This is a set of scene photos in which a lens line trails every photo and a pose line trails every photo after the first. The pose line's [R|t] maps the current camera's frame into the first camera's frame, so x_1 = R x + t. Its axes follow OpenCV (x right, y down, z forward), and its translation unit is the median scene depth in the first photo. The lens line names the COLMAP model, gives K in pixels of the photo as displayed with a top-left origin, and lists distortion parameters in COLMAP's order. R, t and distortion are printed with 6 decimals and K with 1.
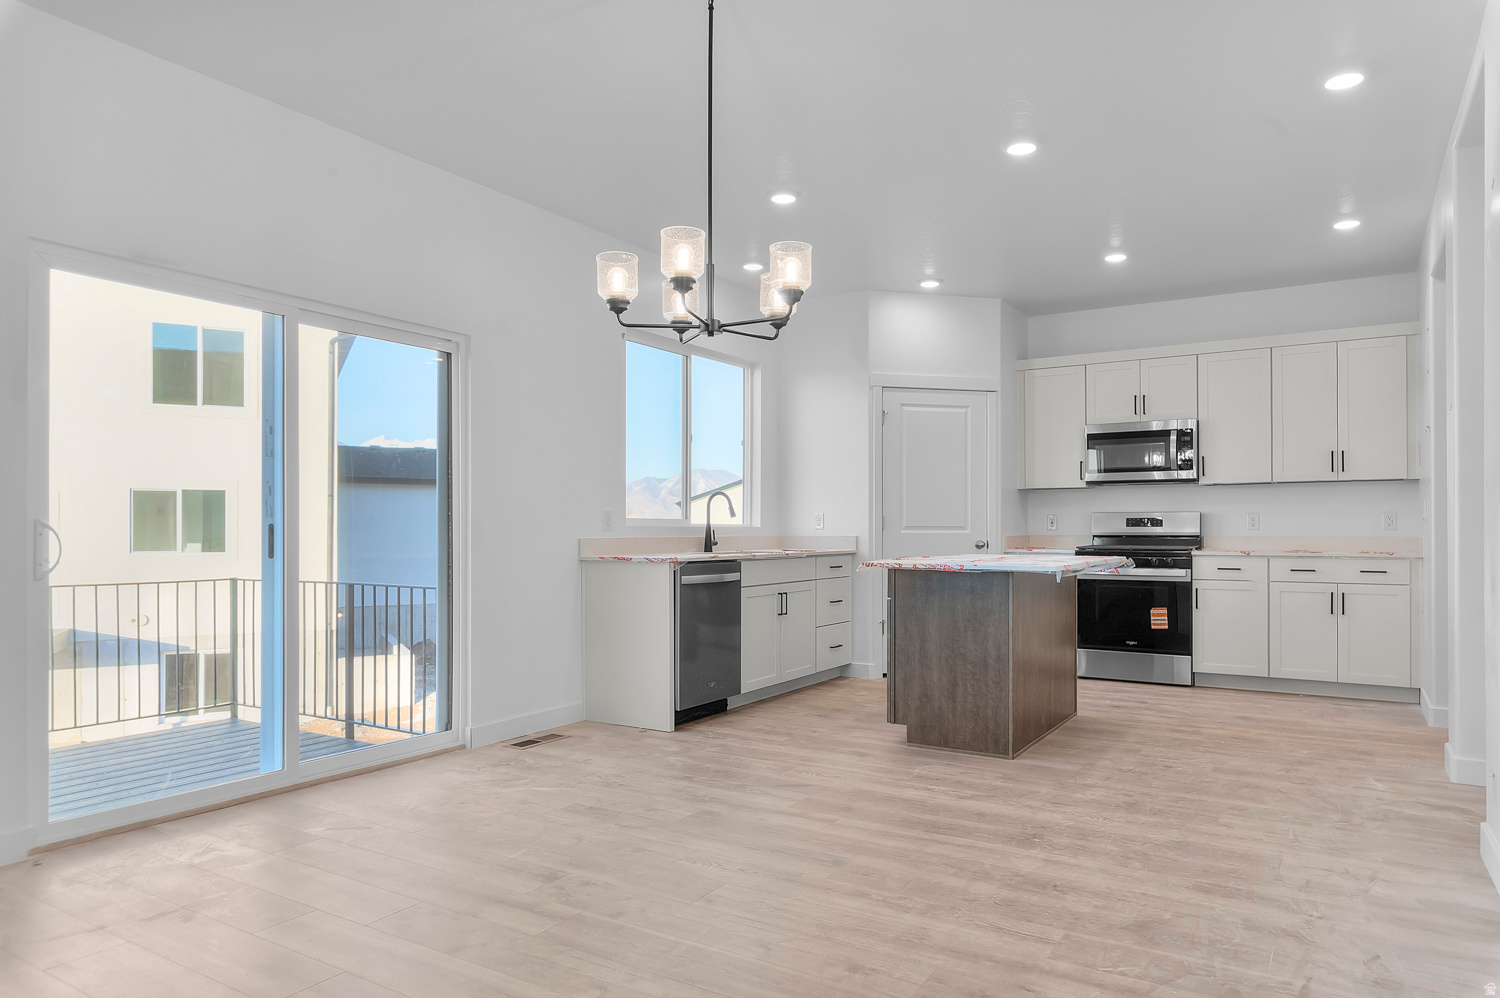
lens RADIAL K [[969.8, 0, 749.7], [0, 969.8, 506.8], [0, 0, 1]] dist [-0.009382, 0.000144]
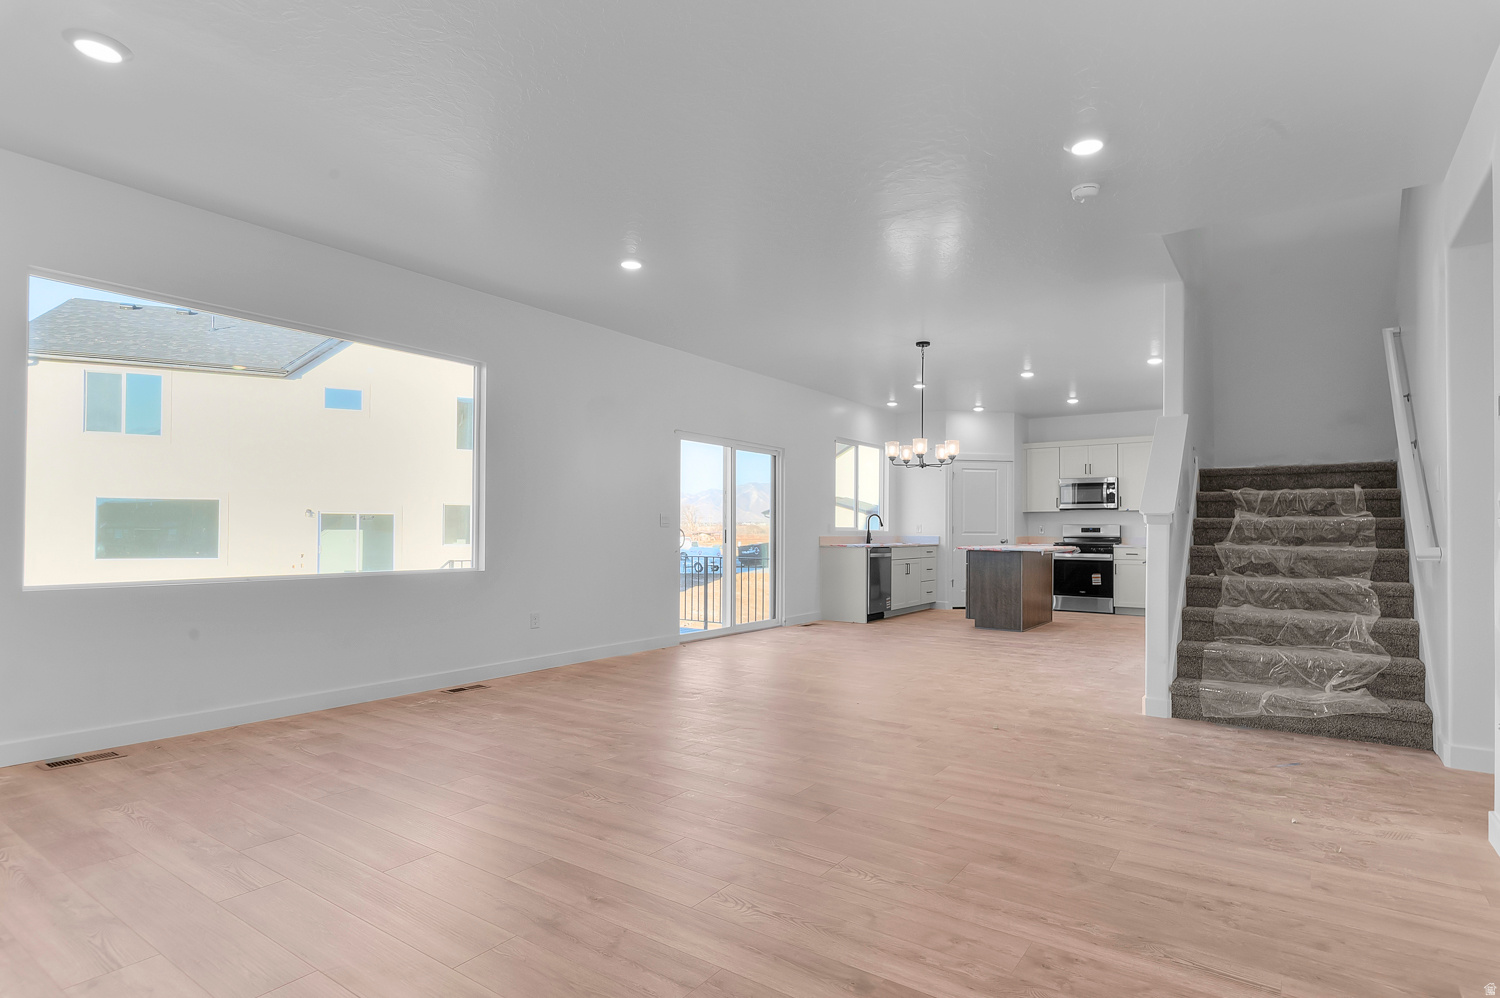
lens RADIAL K [[790.3, 0, 749.8], [0, 790.3, 507.6], [0, 0, 1]] dist [-0.006082, -0.000412]
pose [[0.998357, 0.004423, -0.057137, -0.194166], [-0.004836, 0.999963, -0.007078, -0.015652], [0.057104, 0.007343, 0.998341, -0.658207]]
